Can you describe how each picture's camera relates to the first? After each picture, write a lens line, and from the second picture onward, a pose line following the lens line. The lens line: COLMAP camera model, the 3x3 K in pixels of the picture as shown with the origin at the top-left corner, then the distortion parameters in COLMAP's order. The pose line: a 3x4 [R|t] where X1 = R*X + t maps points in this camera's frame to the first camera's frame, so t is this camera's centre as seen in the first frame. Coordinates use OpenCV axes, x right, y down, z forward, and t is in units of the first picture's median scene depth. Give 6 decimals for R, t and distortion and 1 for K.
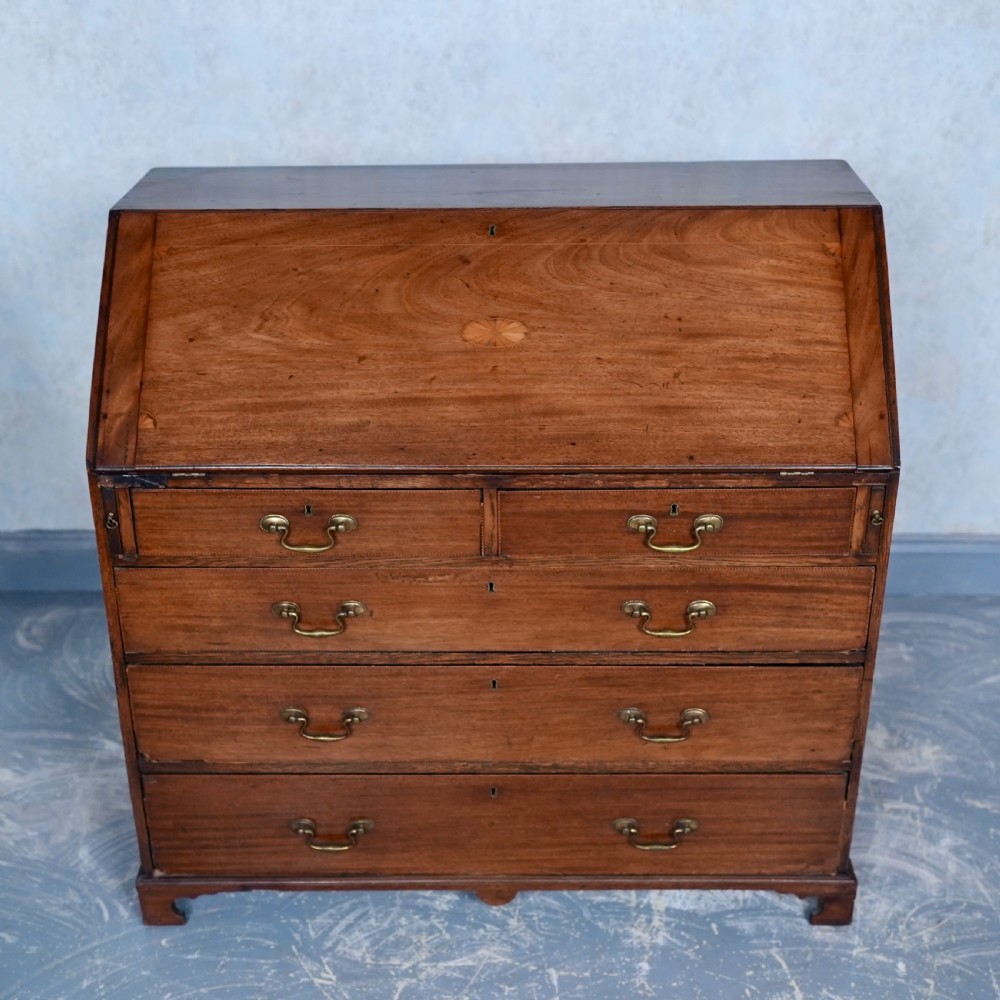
lens RADIAL K [[1460.9, 0, 497.6], [0, 1460.9, 495.9], [0, 0, 1]] dist [-0.028677, 0.149128]
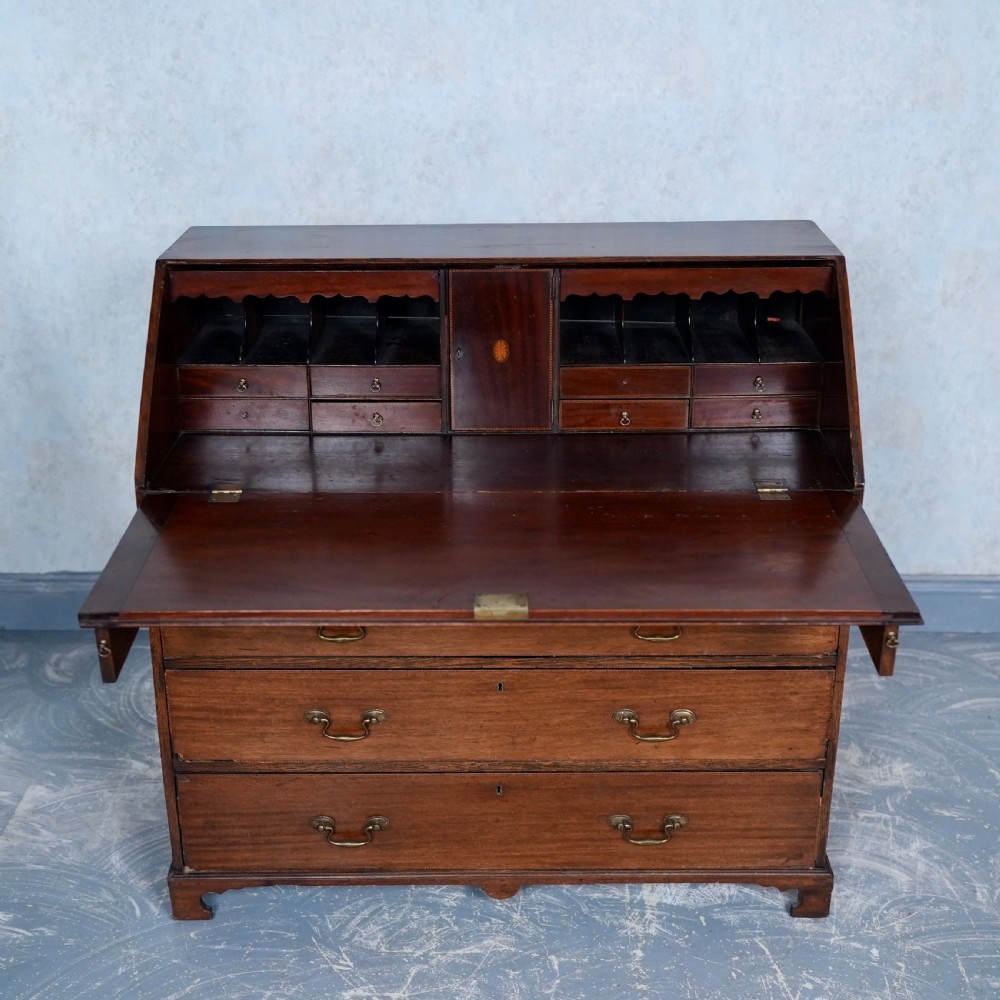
lens RADIAL K [[1448.9, 0, 498.9], [0, 1448.9, 496.3], [0, 0, 1]] dist [-0.033981, 0.163068]
pose [[0.999943, -0.000045, 0.010651, -0.014155], [0.000744, 0.997843, -0.065648, 0.054158], [-0.010625, 0.065652, 0.997786, -0.090992]]
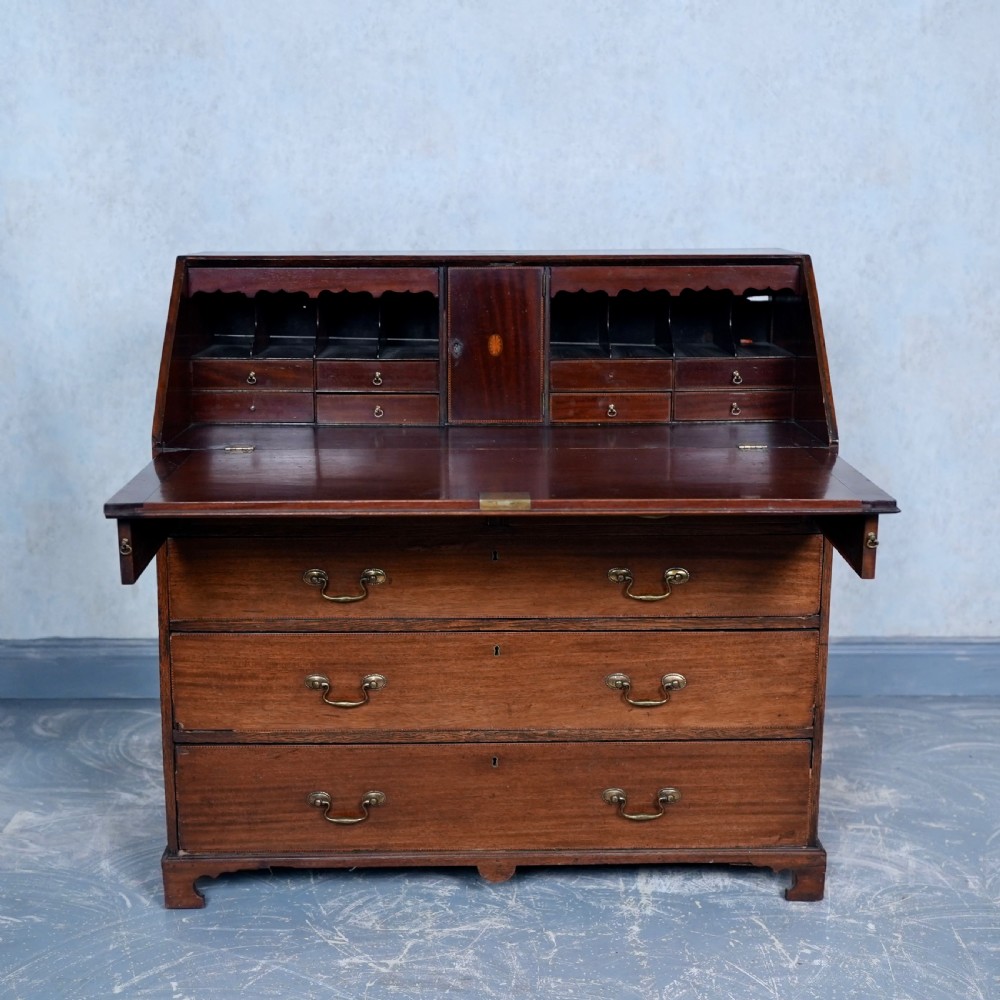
lens RADIAL K [[1460.9, 0, 497.6], [0, 1460.9, 495.9], [0, 0, 1]] dist [-0.028677, 0.149128]
pose [[0.999373, 0.003164, 0.035254, -0.039635], [0.005941, 0.966875, -0.255183, 0.285443], [-0.034894, 0.255232, 0.966250, -0.118476]]
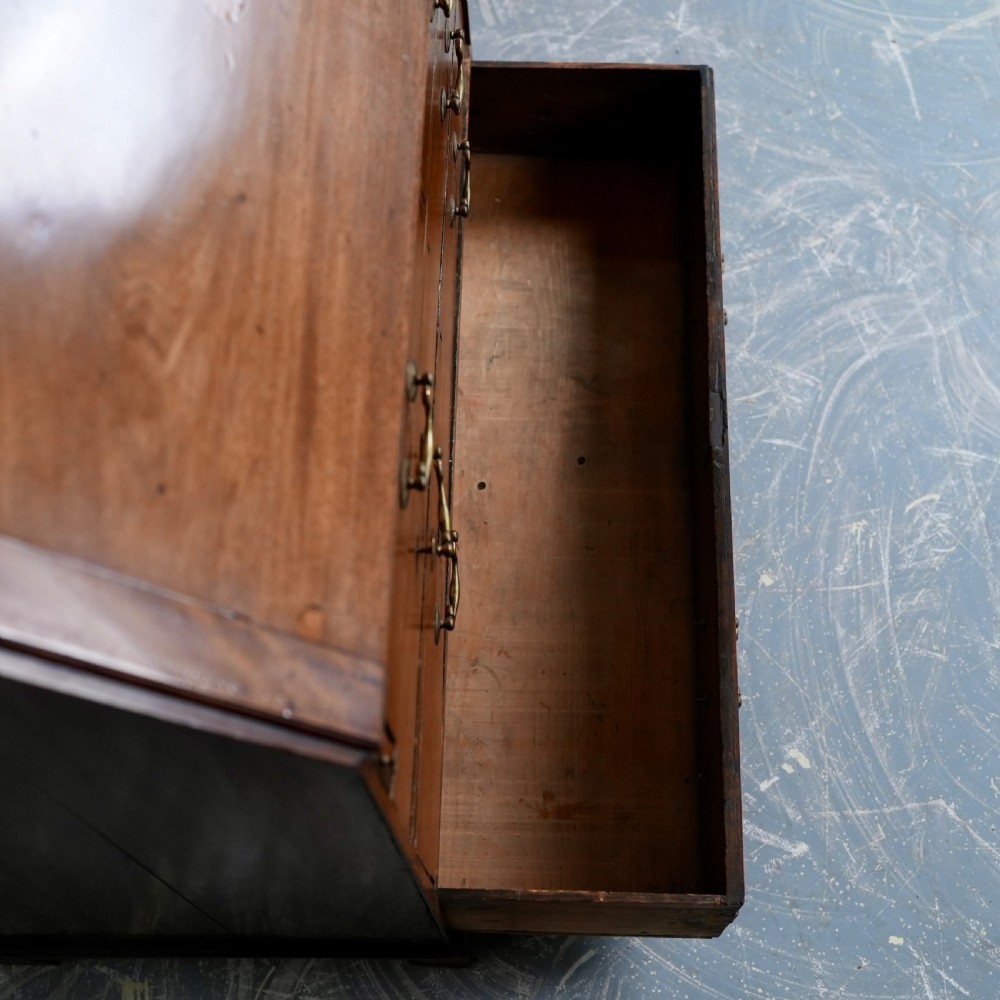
lens RADIAL K [[1457.0, 0, 490.3], [0, 1457.0, 498.1], [0, 0, 1]] dist [-0.021815, 0.121759]
pose [[-0.283297, -0.850781, 0.442622, -0.396937], [0.467354, 0.280546, 0.838376, -0.412340], [-0.837450, 0.444370, 0.318138, 0.746623]]
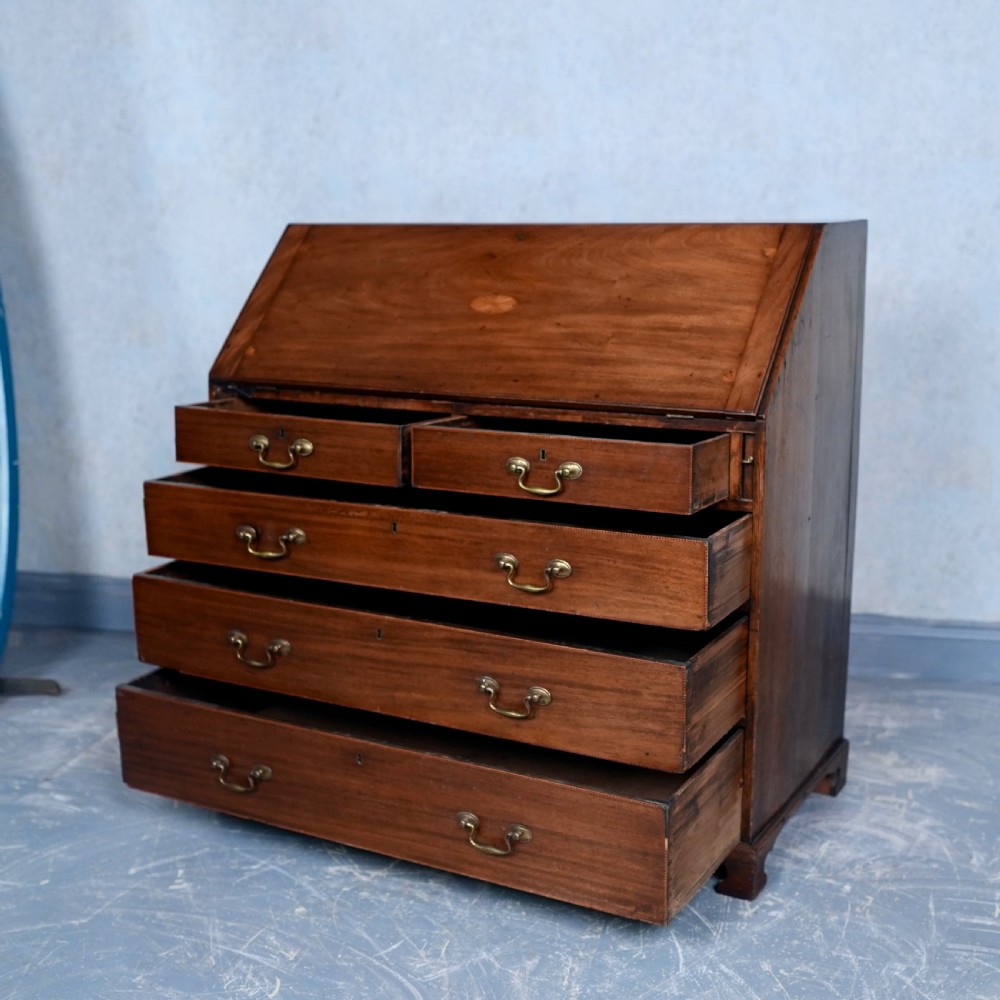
lens RADIAL K [[1452.1, 0, 502.4], [0, 1452.1, 495.4], [0, 0, 1]] dist [-0.019245, 0.121779]
pose [[0.980918, 0.040719, -0.190111, 0.216010], [-0.088221, 0.964581, -0.248596, 0.328734], [0.173255, 0.260624, 0.949767, -0.147234]]
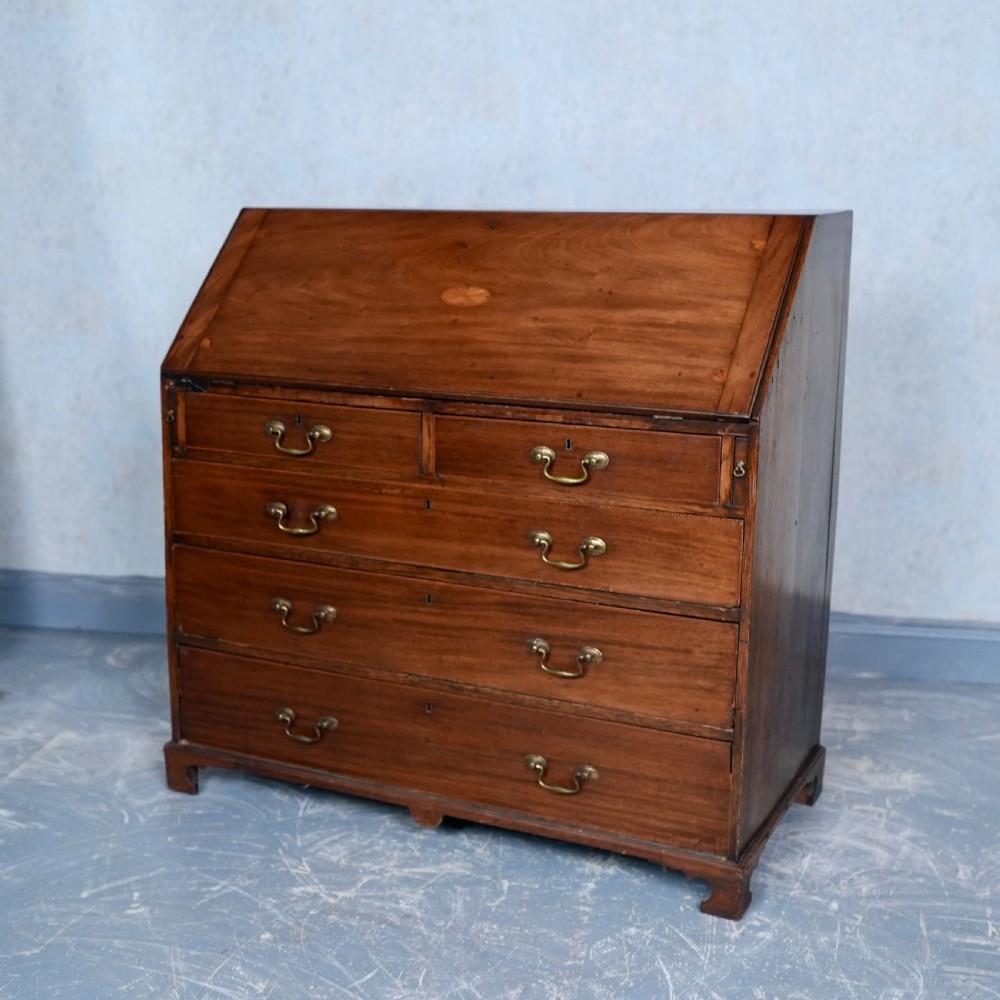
lens RADIAL K [[1450.5, 0, 479.7], [0, 1450.5, 496.5], [0, 0, 1]] dist [-0.027580, 0.147156]
pose [[0.988077, 0.045149, -0.147193, 0.162891], [-0.079360, 0.968598, -0.235625, 0.300432], [0.131933, 0.244497, 0.960633, -0.107152]]
